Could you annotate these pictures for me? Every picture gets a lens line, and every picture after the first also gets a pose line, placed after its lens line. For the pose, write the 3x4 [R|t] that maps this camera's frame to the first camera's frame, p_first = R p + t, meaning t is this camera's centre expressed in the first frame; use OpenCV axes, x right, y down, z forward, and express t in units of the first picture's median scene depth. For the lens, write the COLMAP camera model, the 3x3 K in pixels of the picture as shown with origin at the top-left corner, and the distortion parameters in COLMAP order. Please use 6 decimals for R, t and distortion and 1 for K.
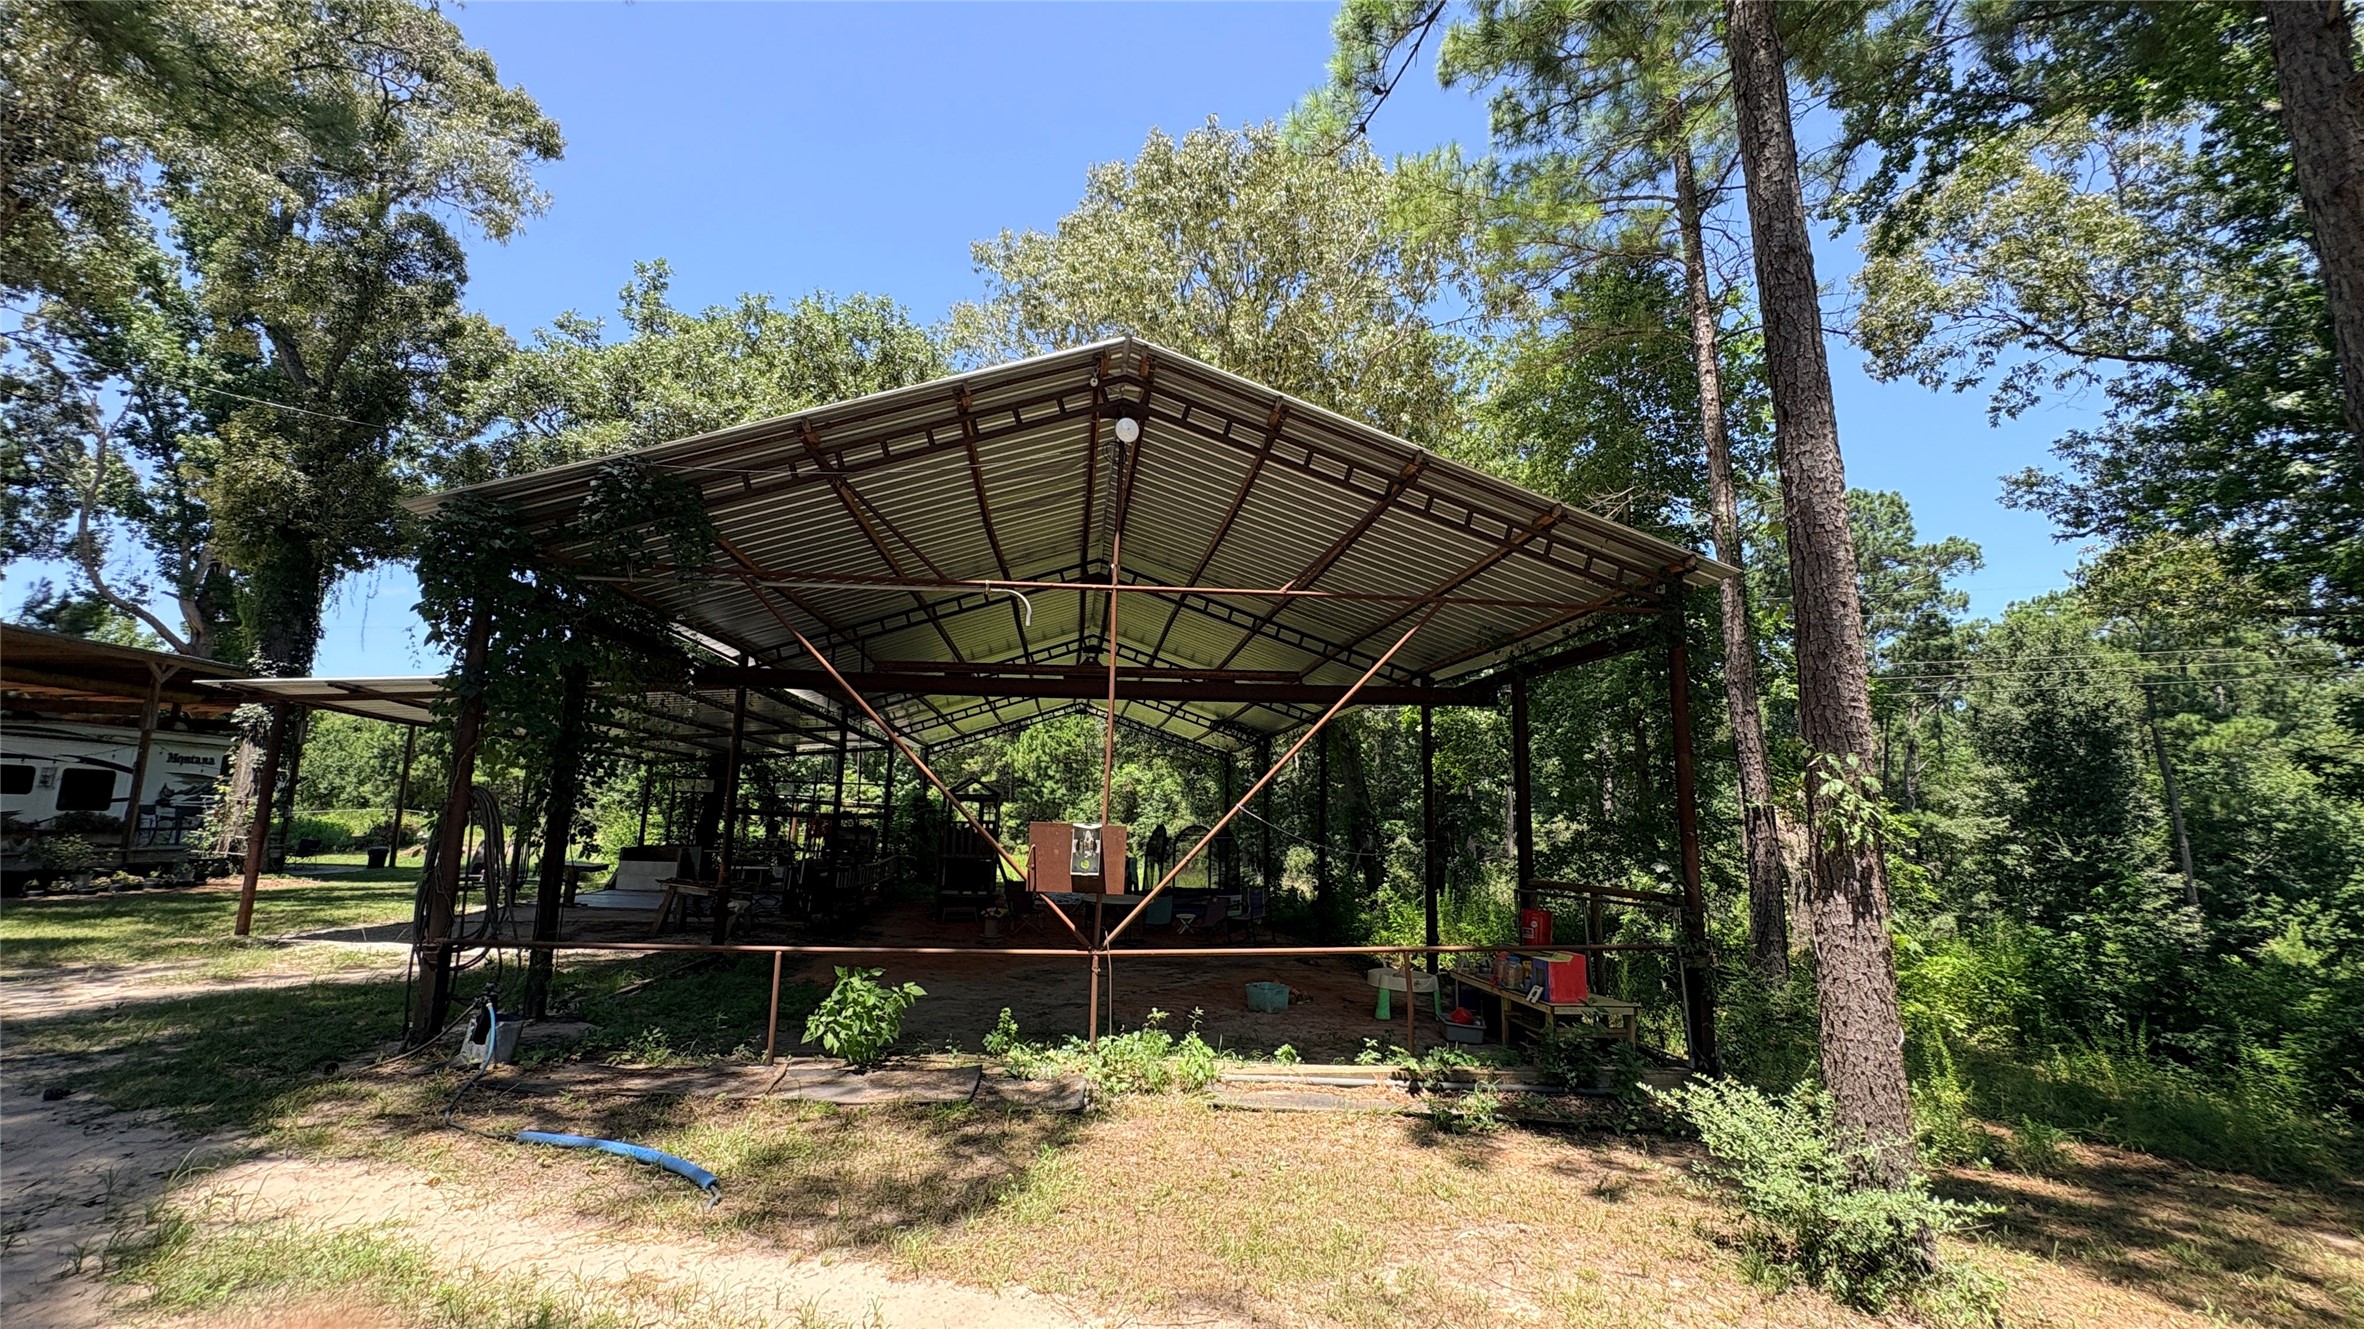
lens RADIAL K [[942.1, 0, 1180.3], [0, 942.1, 664.8], [0, 0, 1]] dist [0.001150, -0.000055]
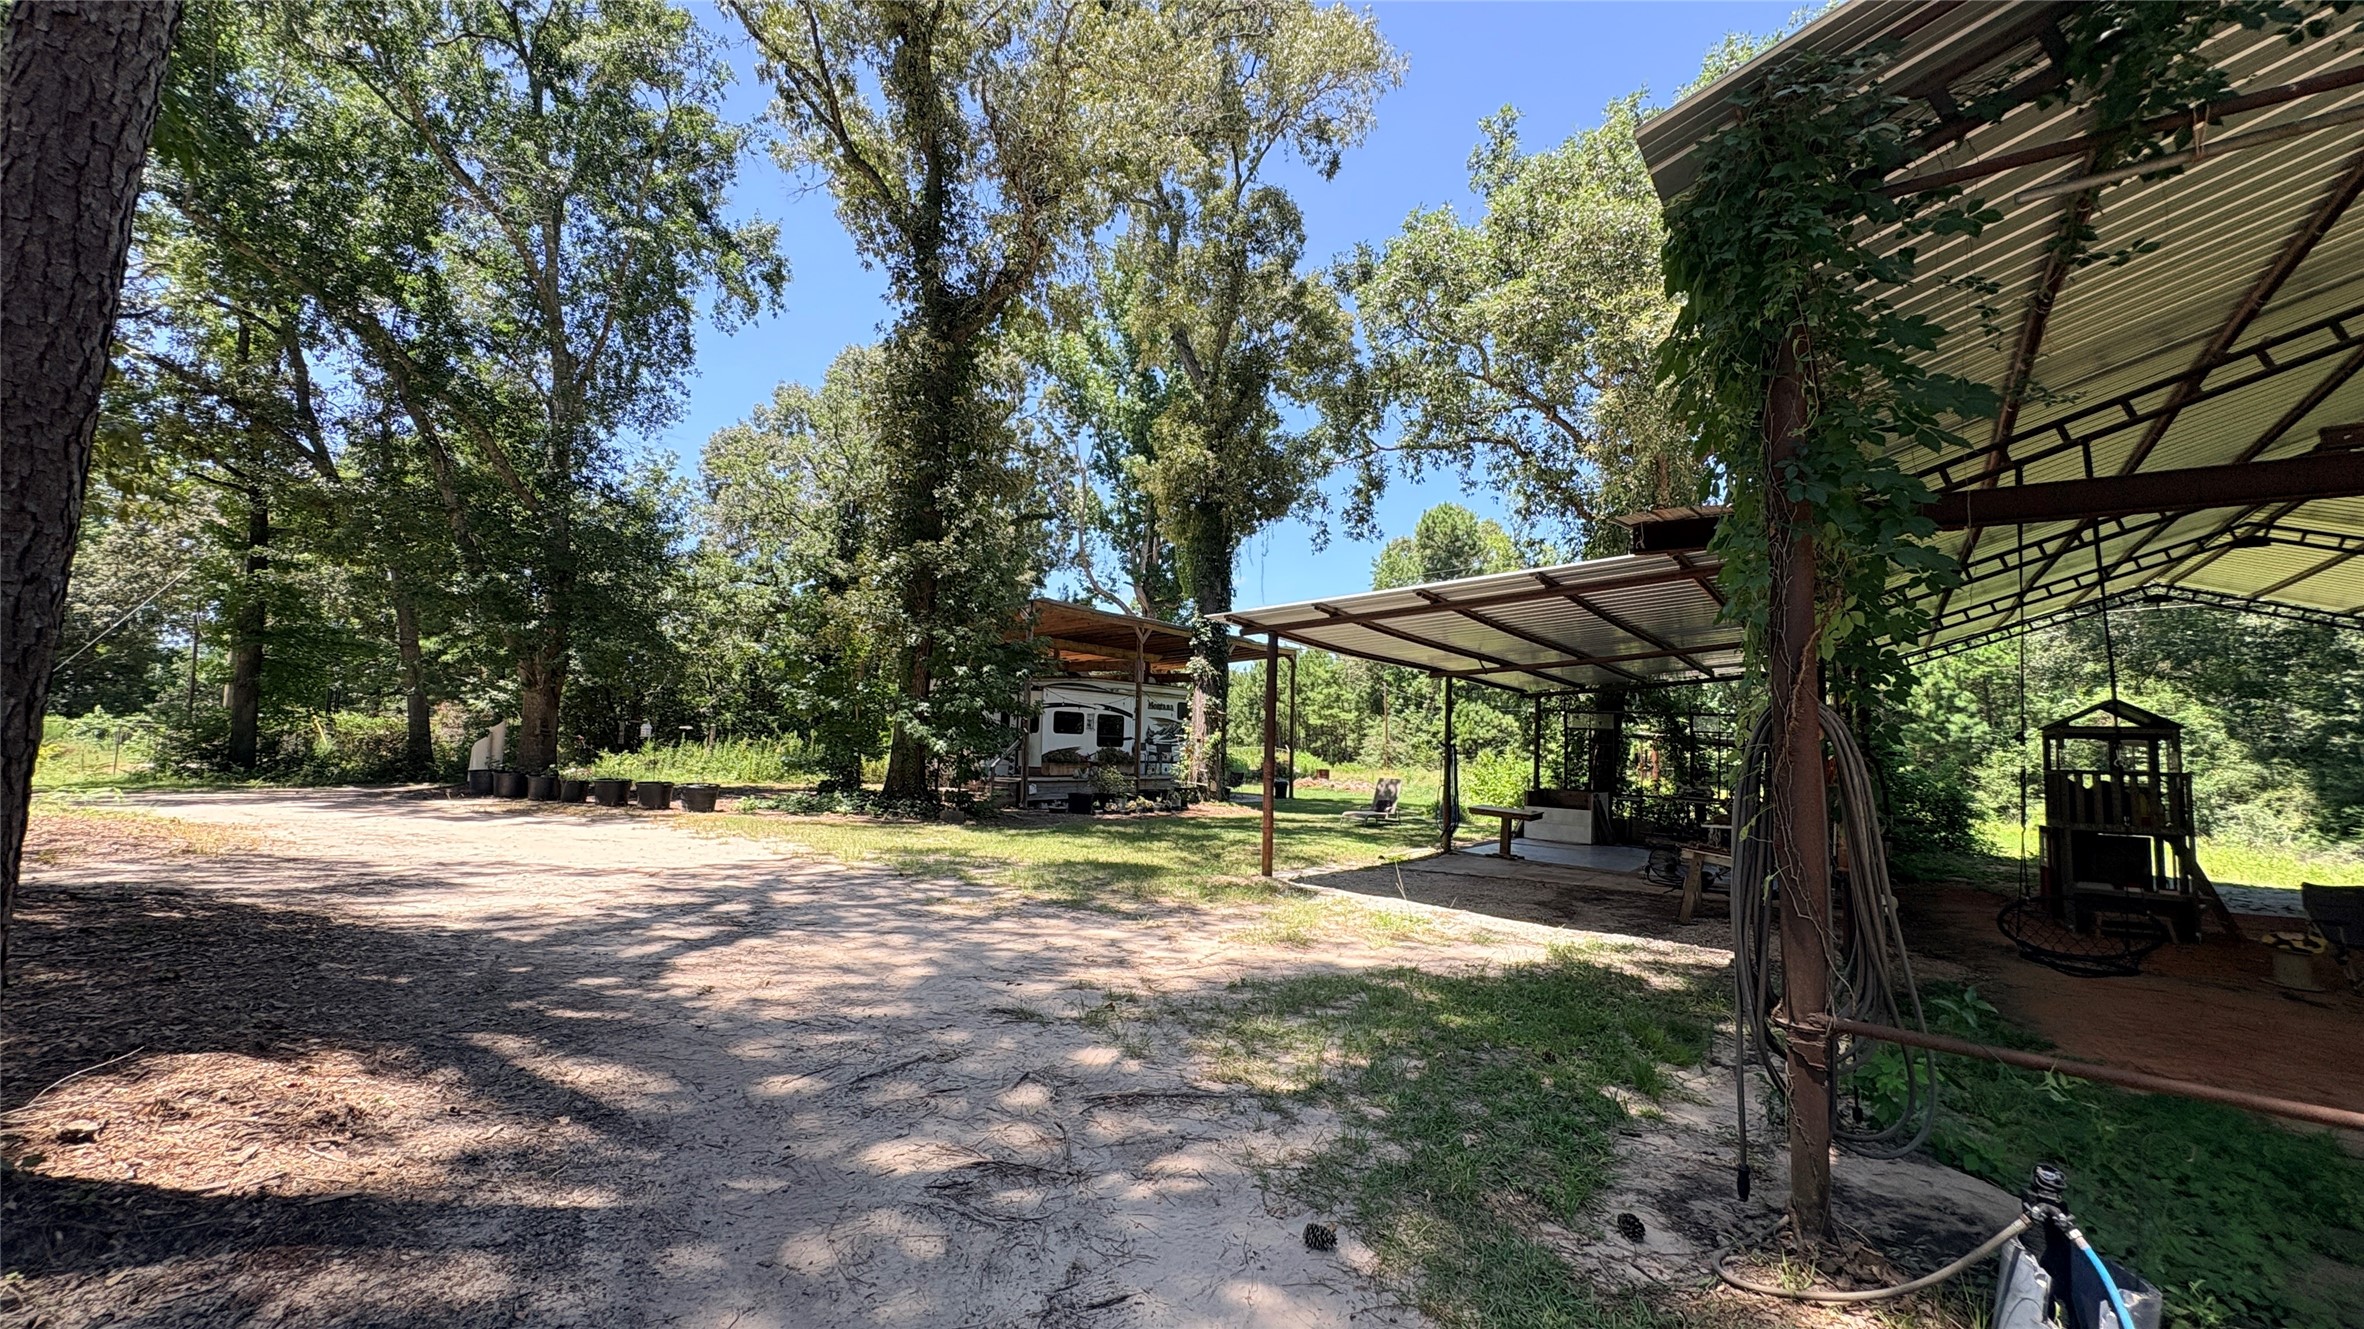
lens RADIAL K [[942.1, 0, 1185.8], [0, 942.1, 663.3], [0, 0, 1]] dist [0.001150, -0.000055]
pose [[0.730983, -0.055301, -0.680151, -0.161390], [0.096185, 0.995110, 0.022465, 0.017400], [0.675583, -0.081841, 0.732728, 0.107922]]
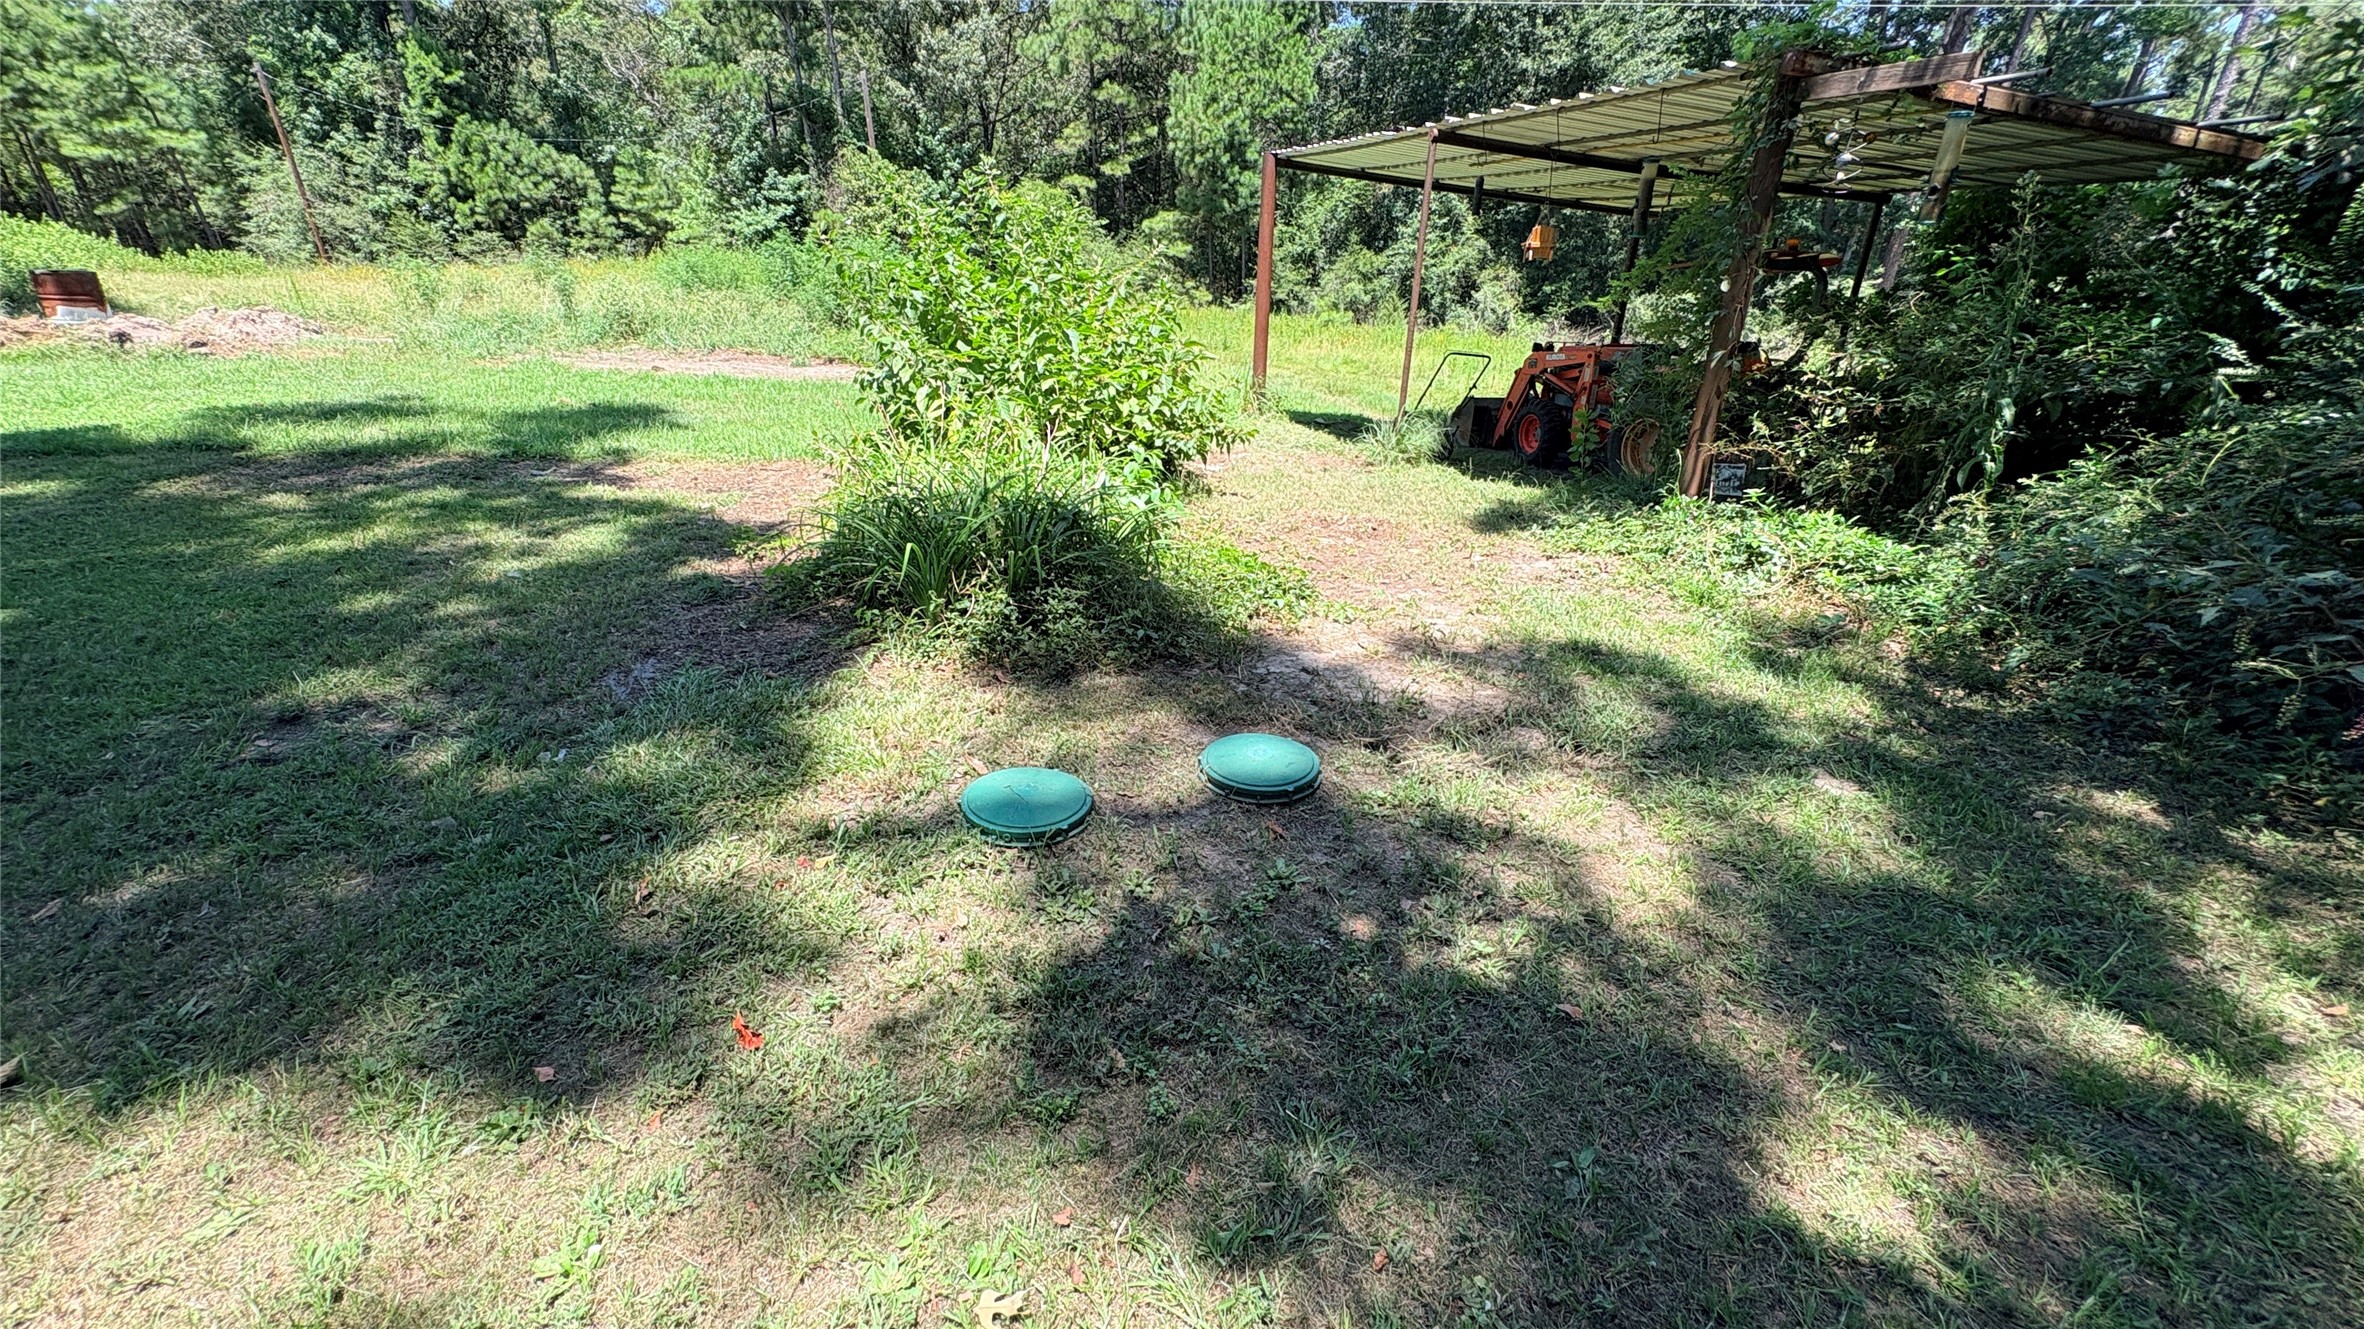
lens RADIAL K [[942.1, 0, 1183.0], [0, 942.1, 657.9], [0, 0, 1]] dist [0.001150, -0.000055]
pose [[0.986687, -0.058569, 0.151716, -0.591719], [-0.032776, 0.842140, 0.538262, 0.136189], [-0.159291, -0.536069, 0.829009, 0.784536]]
